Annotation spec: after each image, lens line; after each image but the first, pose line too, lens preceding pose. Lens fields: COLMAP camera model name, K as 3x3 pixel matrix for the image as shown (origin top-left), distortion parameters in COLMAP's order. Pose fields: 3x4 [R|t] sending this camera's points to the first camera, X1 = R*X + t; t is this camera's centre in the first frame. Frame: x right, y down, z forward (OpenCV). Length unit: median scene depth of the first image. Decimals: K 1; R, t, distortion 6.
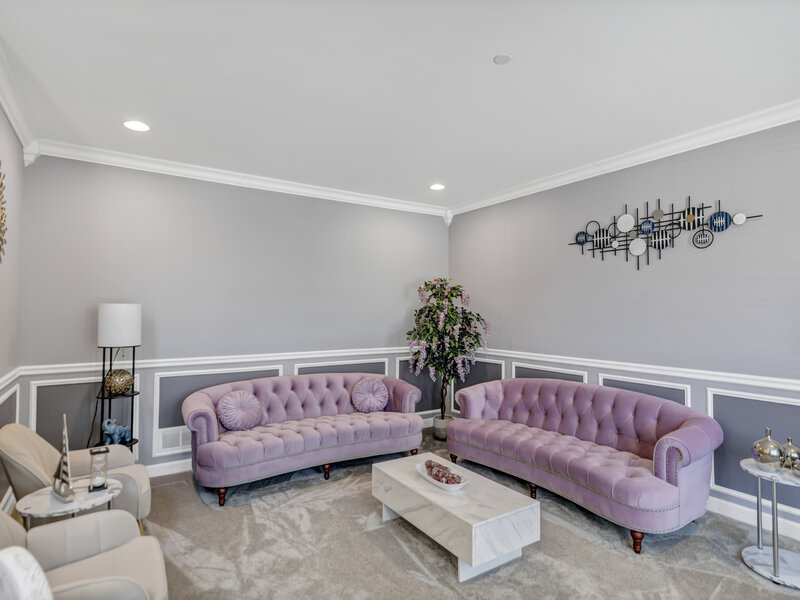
lens RADIAL K [[447.6, 0, 399.8], [0, 447.6, 300.4], [0, 0, 1]] dist [-0.000784, -0.000592]
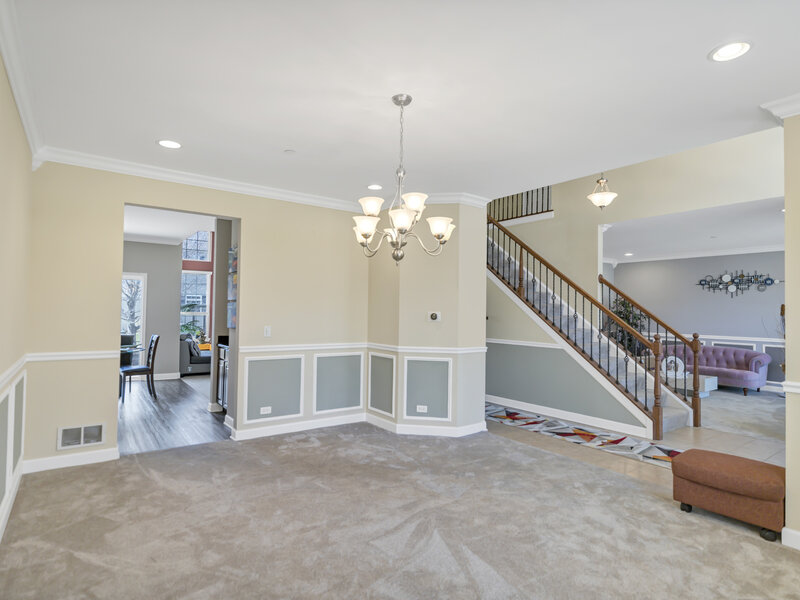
lens RADIAL K [[447.6, 0, 402.1], [0, 447.6, 301.9], [0, 0, 1]] dist [-0.000784, -0.000592]
pose [[0.997822, 0.008931, 0.065362, -1.423804], [-0.010167, 0.999775, 0.018601, -0.074494], [-0.065181, -0.019225, 0.997688, -1.317932]]
